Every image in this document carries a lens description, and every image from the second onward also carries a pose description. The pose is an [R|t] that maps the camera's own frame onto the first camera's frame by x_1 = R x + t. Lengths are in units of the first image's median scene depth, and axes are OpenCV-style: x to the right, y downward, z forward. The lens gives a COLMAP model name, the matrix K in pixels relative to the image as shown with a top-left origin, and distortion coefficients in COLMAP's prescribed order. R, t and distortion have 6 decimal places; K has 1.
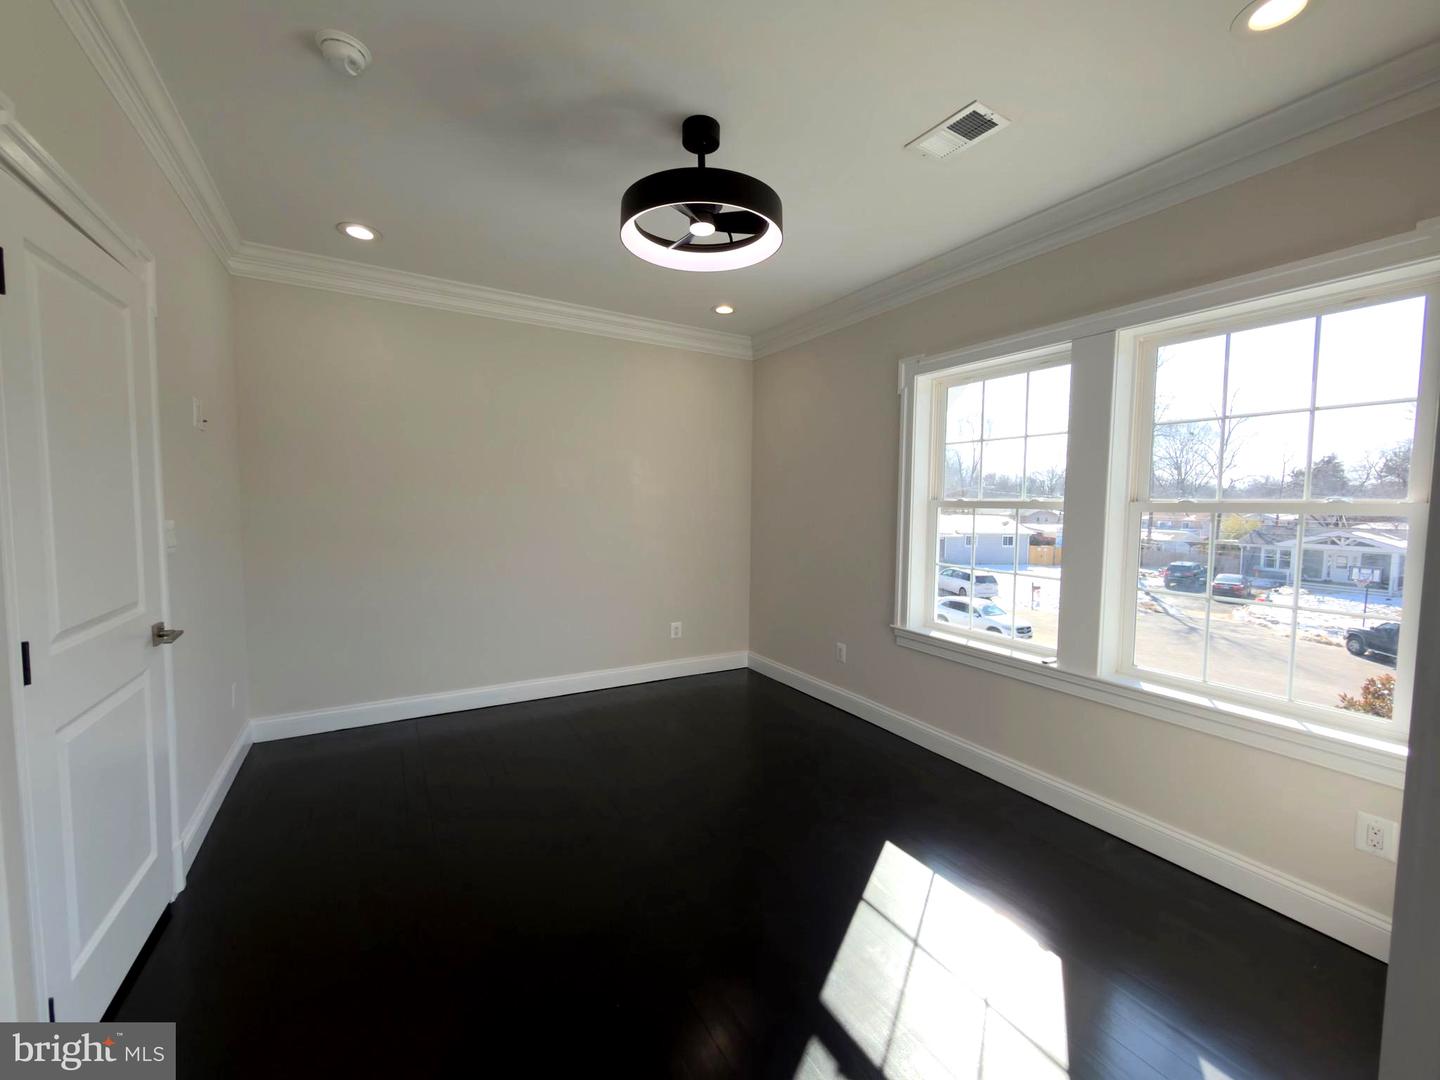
lens RADIAL K [[582.0, 0, 722.0], [0, 582.0, 538.4], [0, 0, 1]] dist [-0.002634, 0.000860]
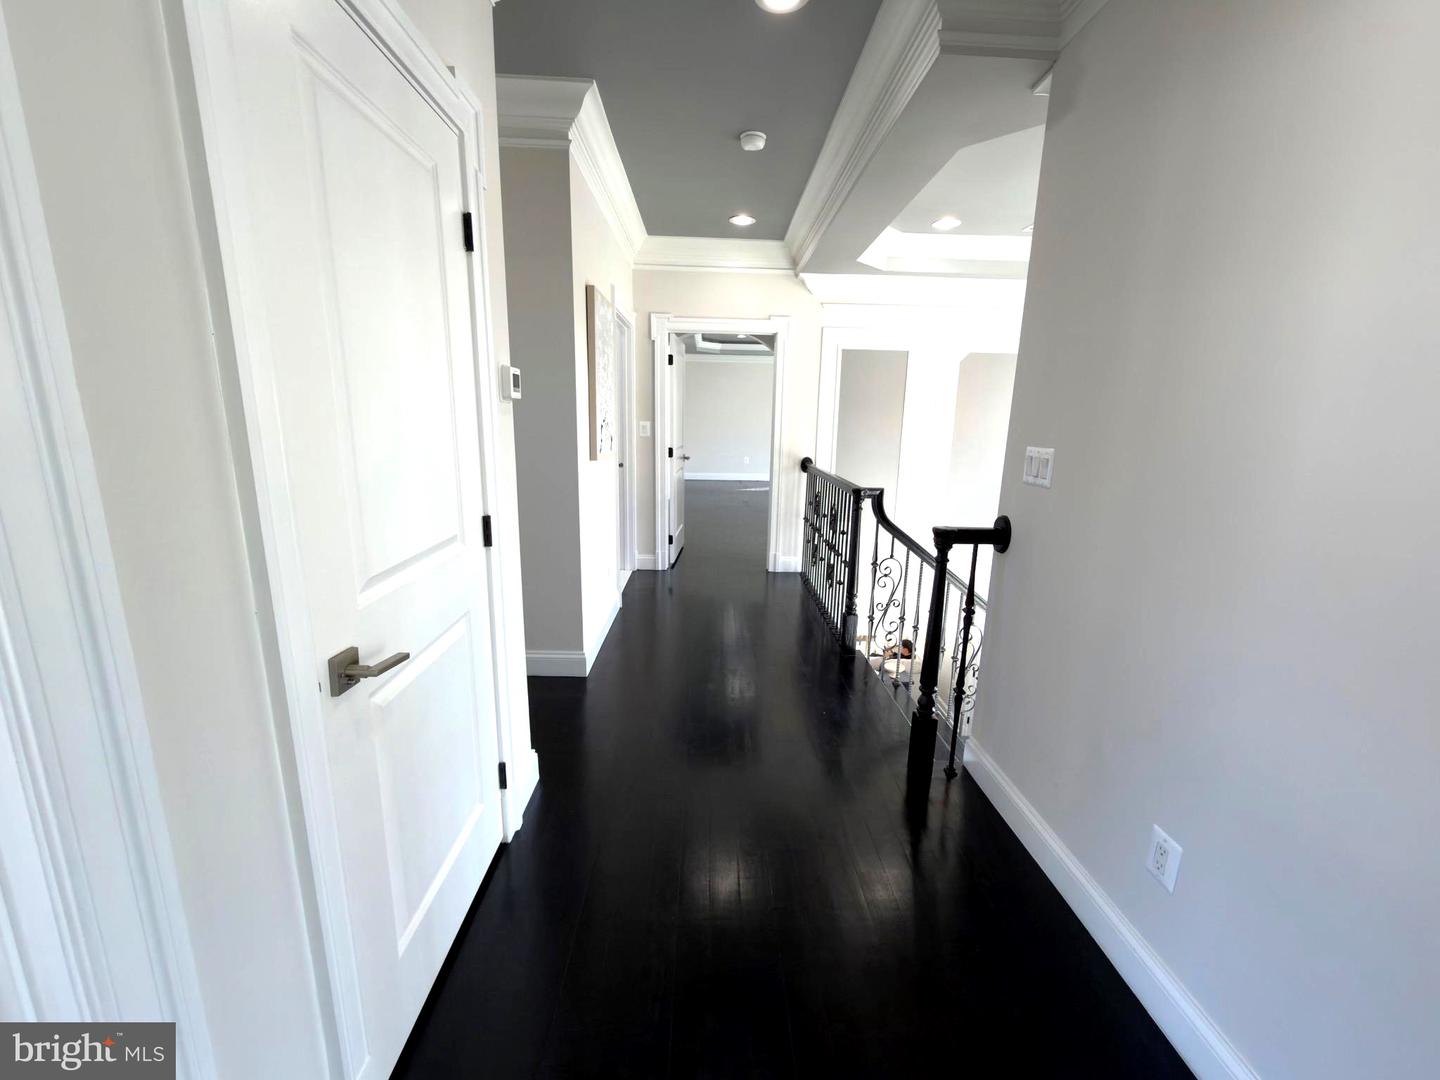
lens RADIAL K [[582.0, 0, 721.7], [0, 582.0, 539.0], [0, 0, 1]] dist [-0.002634, 0.000860]
pose [[0.874871, 0.109082, -0.471912, -0.321987], [-0.040911, 0.987470, 0.152408, -0.034260], [0.482625, -0.114031, 0.868372, 0.525792]]
